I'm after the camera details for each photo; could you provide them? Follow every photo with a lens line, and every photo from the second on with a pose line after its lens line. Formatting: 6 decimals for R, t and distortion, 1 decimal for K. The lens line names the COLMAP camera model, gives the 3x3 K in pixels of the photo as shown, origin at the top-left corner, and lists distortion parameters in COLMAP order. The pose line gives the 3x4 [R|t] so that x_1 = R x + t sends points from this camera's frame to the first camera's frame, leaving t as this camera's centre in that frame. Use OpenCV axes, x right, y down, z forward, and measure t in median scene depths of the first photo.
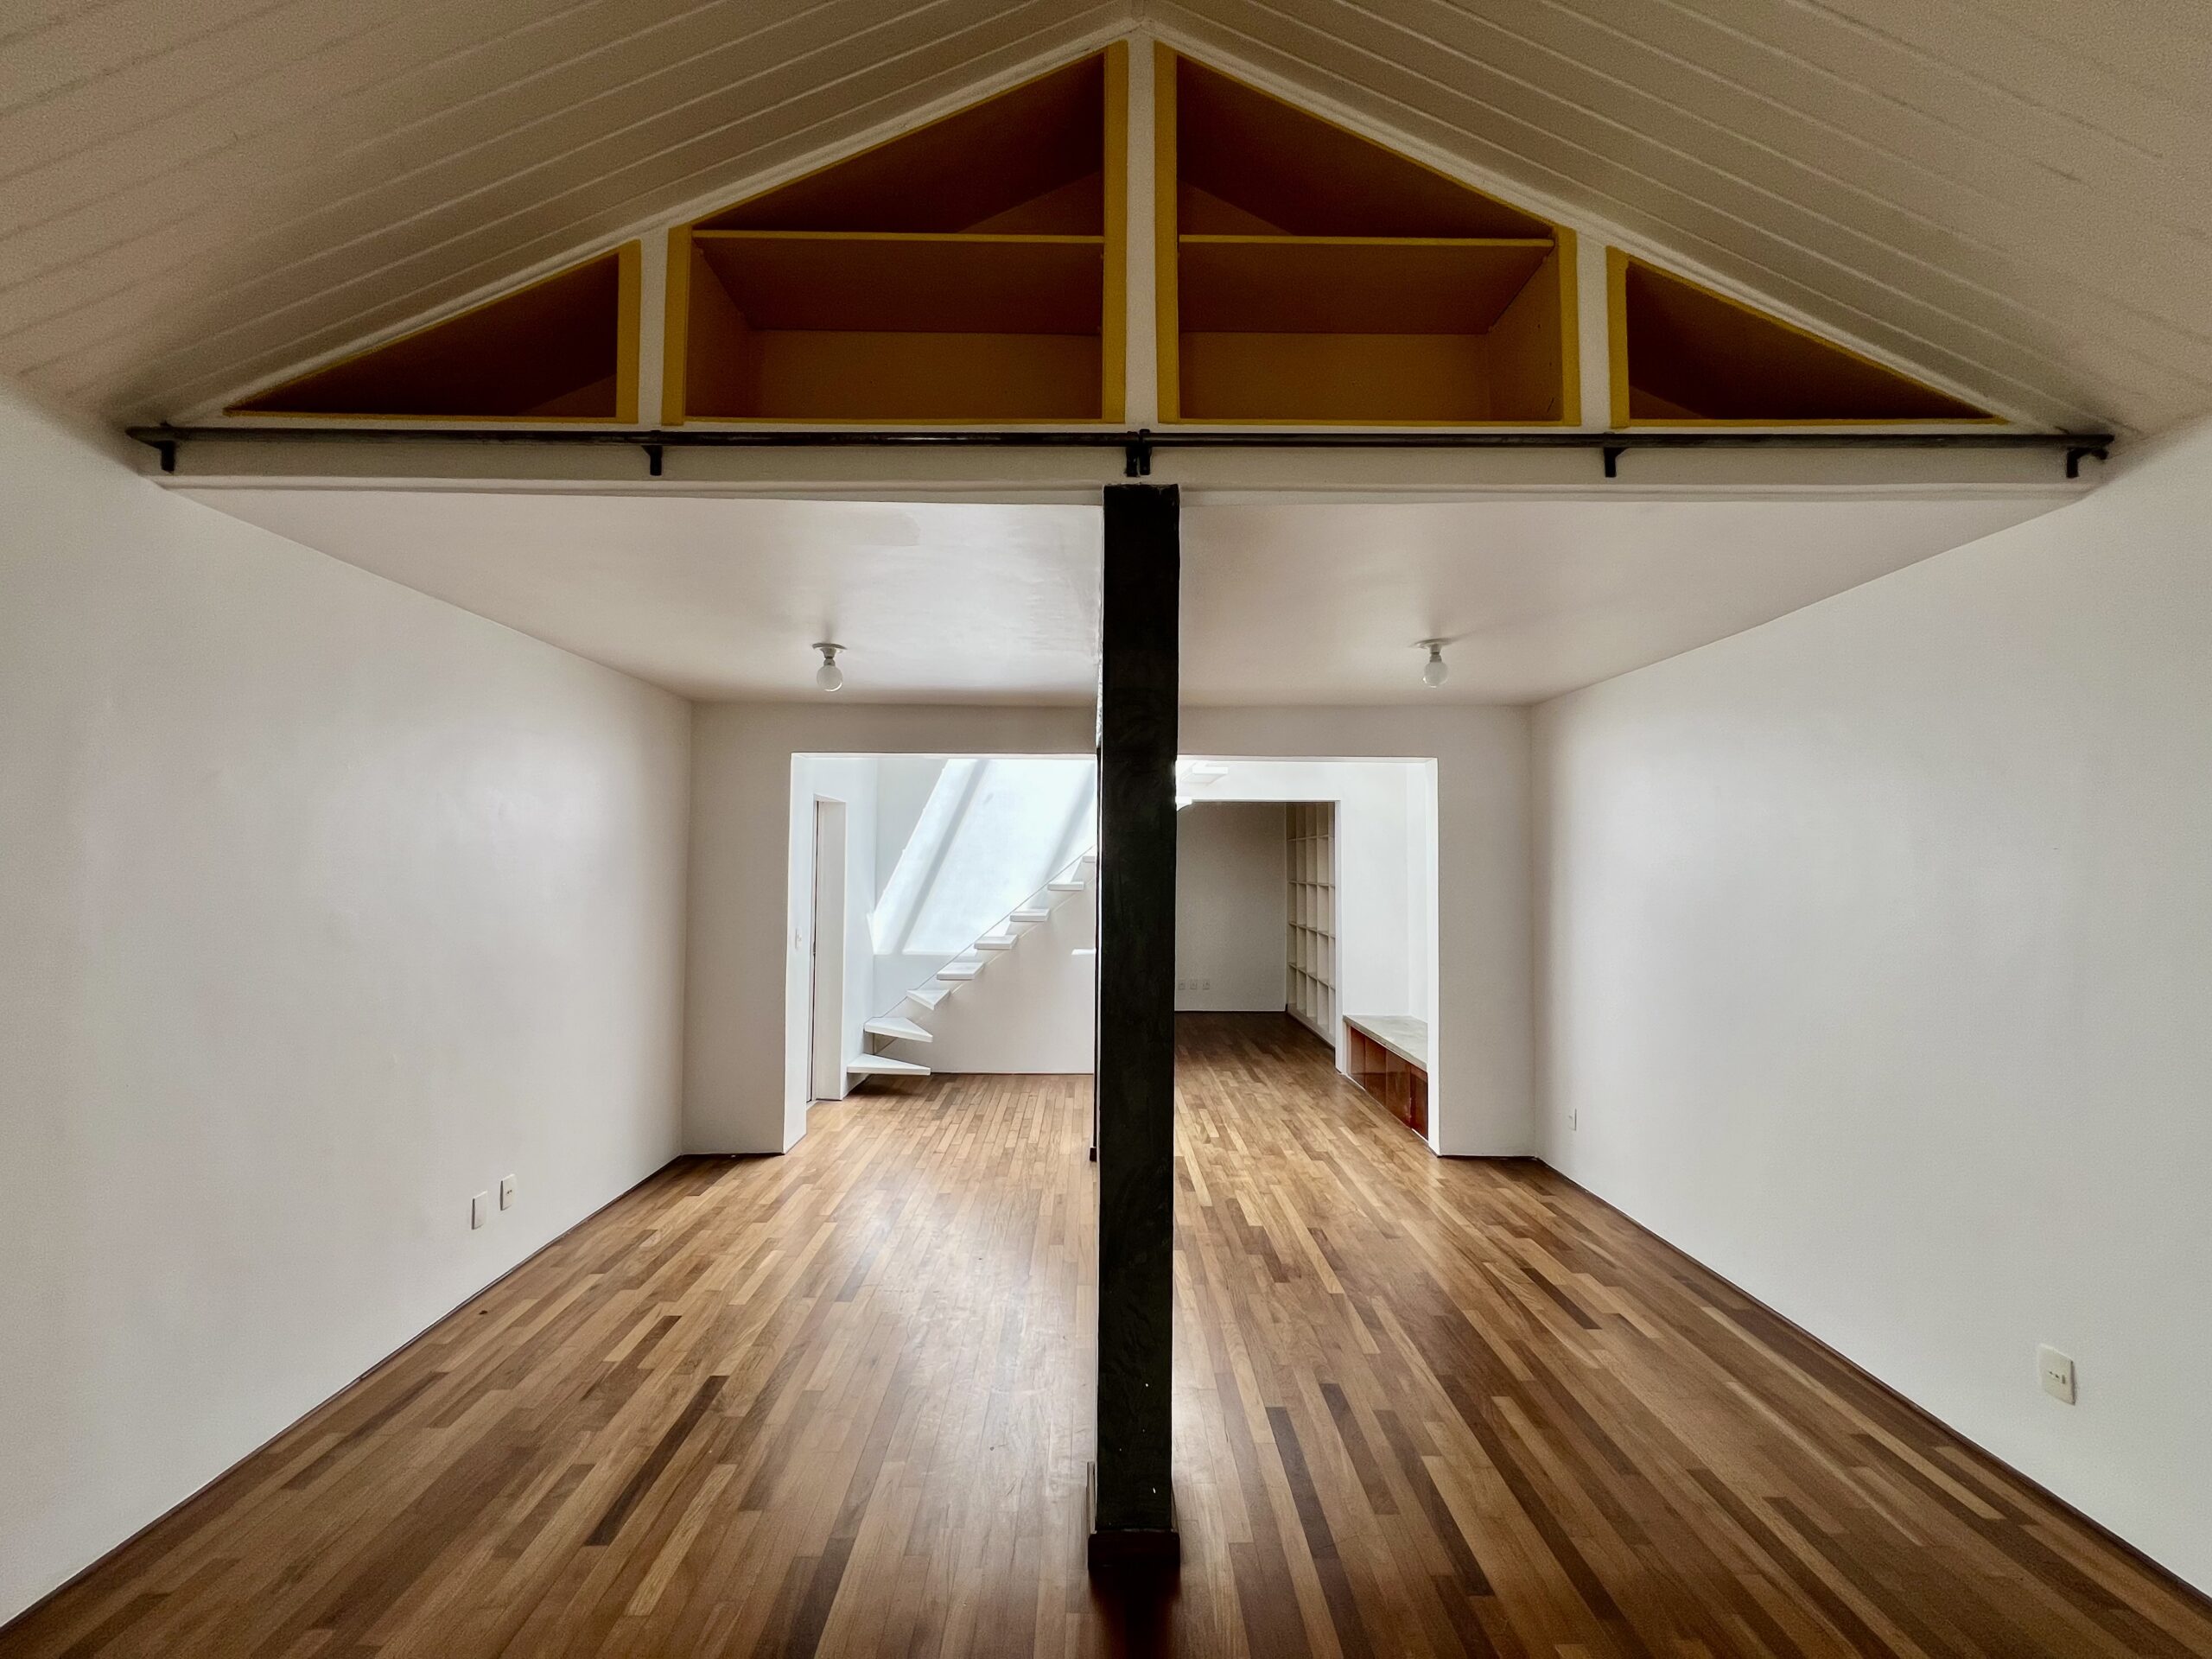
lens RADIAL K [[885.2, 0, 1107.3], [0, 885.2, 829.5], [0, 0, 1]] dist [-0.002591, -0.000038]
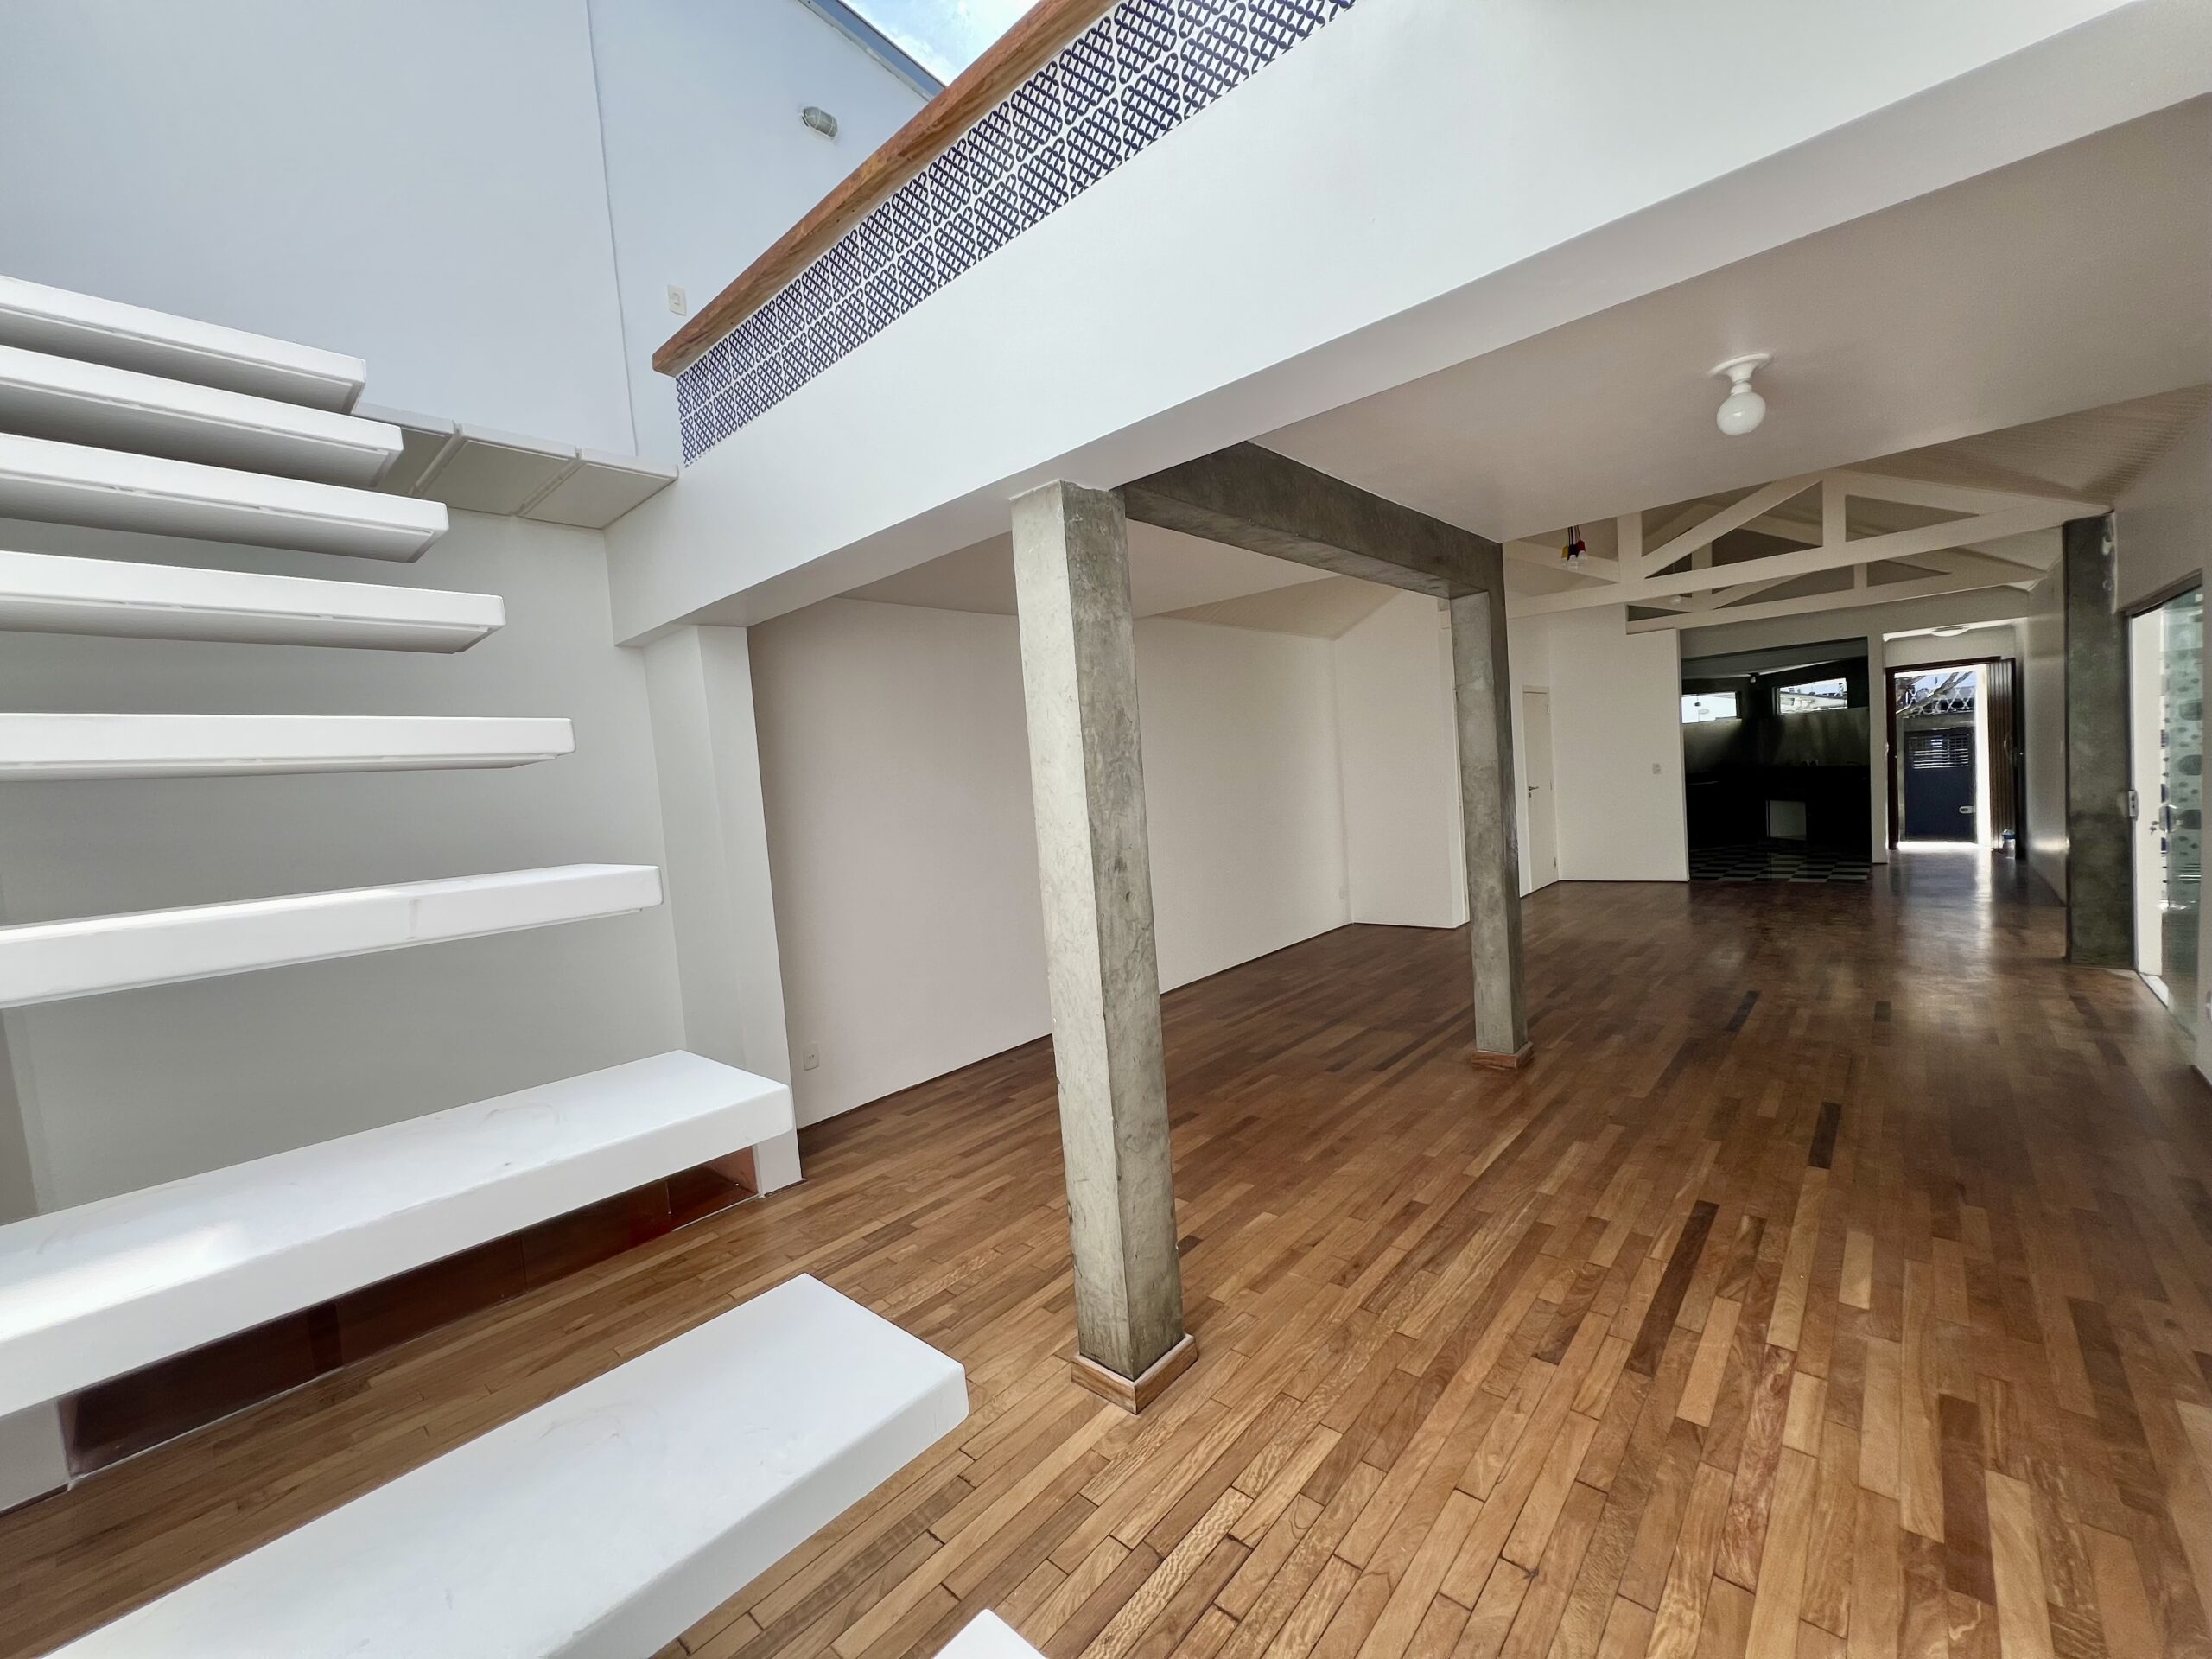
lens RADIAL K [[888.0, 0, 1104.4], [0, 888.0, 829.7], [0, 0, 1]] dist [-0.001337, -0.000090]
pose [[-0.726307, 0.009211, 0.687308, -0.492728], [0.044551, 0.998439, 0.033699, 0.104963], [-0.685925, 0.055096, -0.725584, 2.121506]]
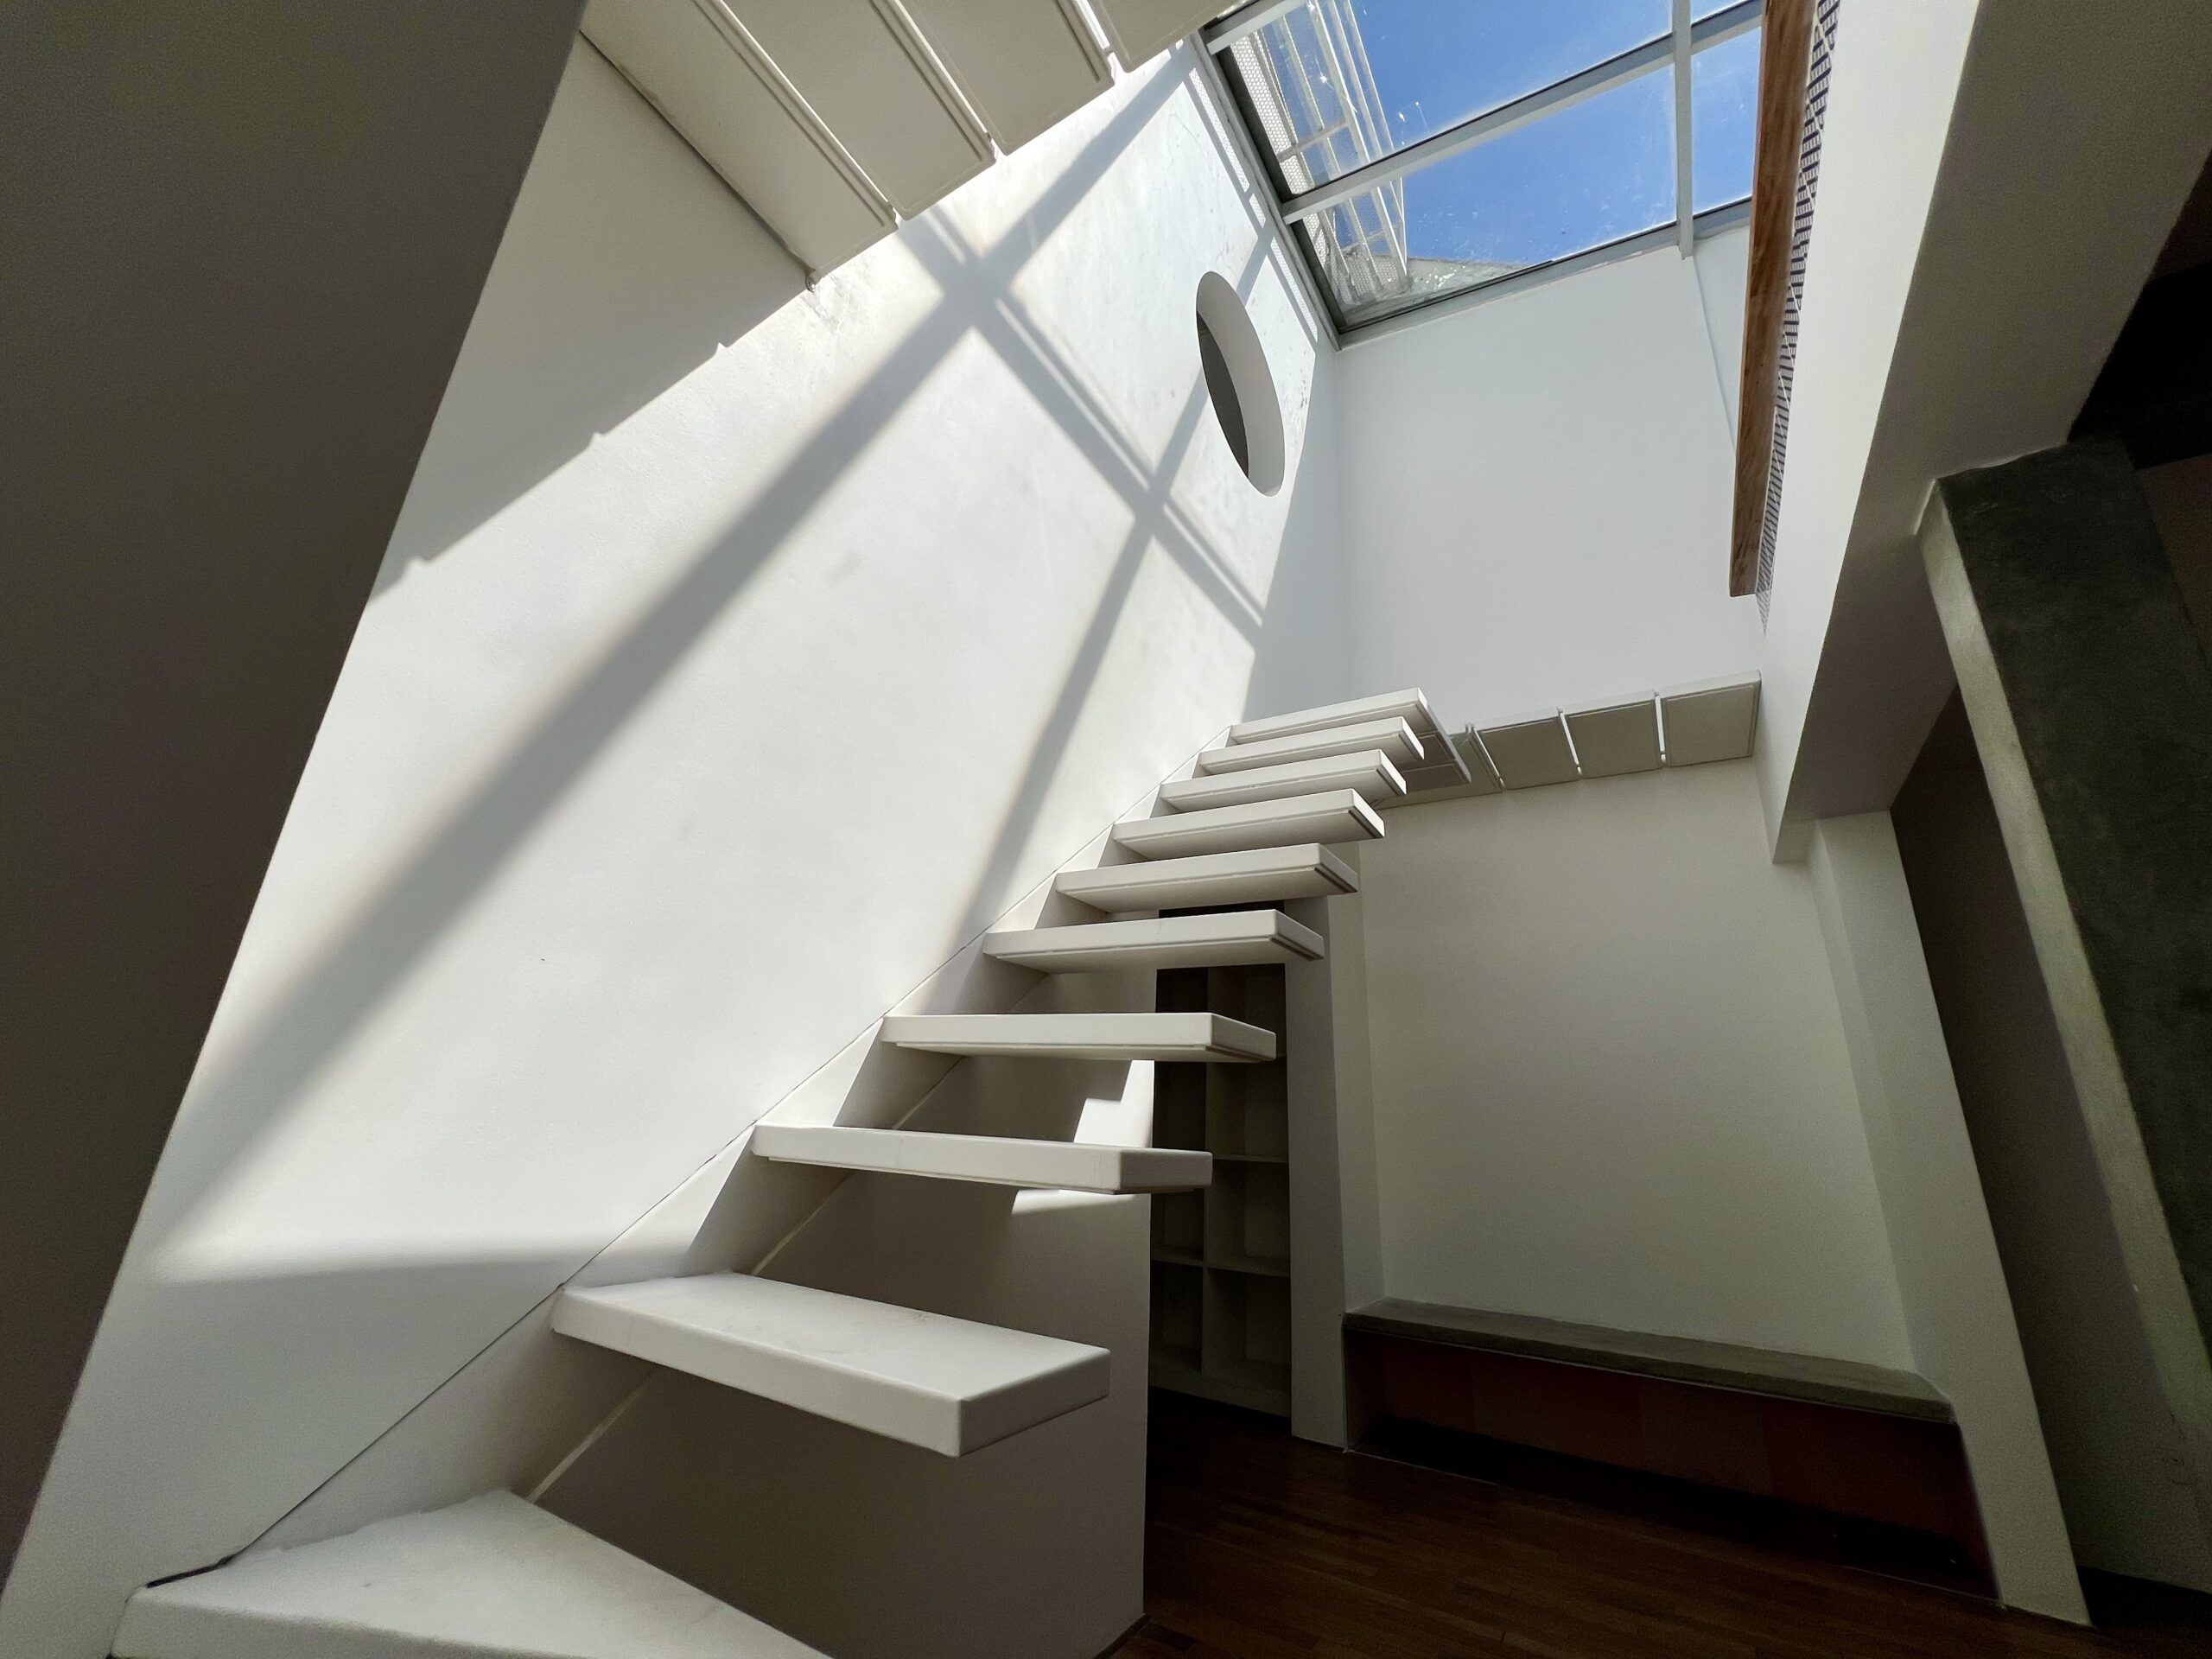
lens RADIAL K [[888.0, 0, 1104.4], [0, 888.0, 829.7], [0, 0, 1]] dist [-0.001337, -0.000090]
pose [[0.551224, 0.289437, 0.782546, -0.606732], [-0.078791, 0.951769, -0.296527, 0.236528], [-0.830628, 0.101795, 0.547443, 1.791787]]
